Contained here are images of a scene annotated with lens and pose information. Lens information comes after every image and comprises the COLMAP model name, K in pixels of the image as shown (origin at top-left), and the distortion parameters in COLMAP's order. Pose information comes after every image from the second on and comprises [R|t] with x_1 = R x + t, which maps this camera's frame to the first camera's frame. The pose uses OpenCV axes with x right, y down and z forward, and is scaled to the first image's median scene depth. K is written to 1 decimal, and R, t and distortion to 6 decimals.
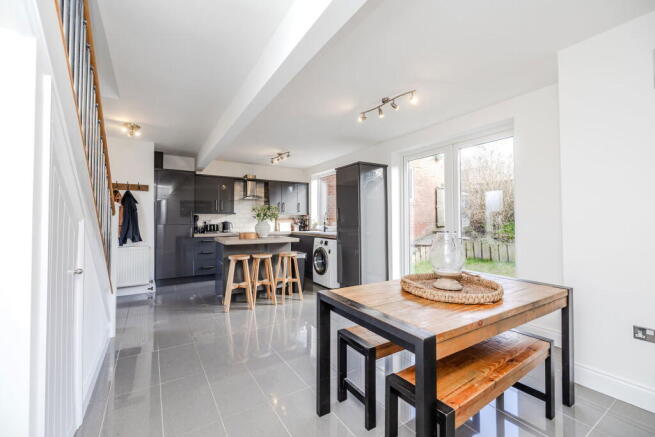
lens RADIAL K [[272.0, 0, 322.5], [0, 272.0, 217.7], [0, 0, 1]] dist [-0.007680, 0.000018]
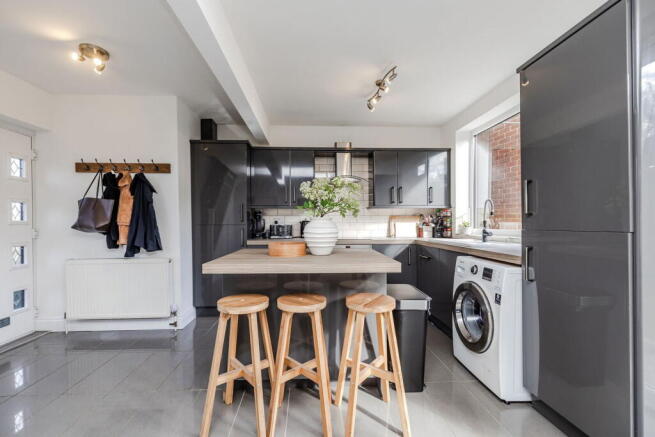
lens RADIAL K [[272.0, 0, 330.7], [0, 272.0, 223.9], [0, 0, 1]] dist [-0.007680, 0.000018]
pose [[0.872120, 0.000370, -0.489292, 0.006297], [0.008448, 0.999839, 0.015814, 0.013043], [0.489219, -0.017925, 0.871977, 0.511138]]
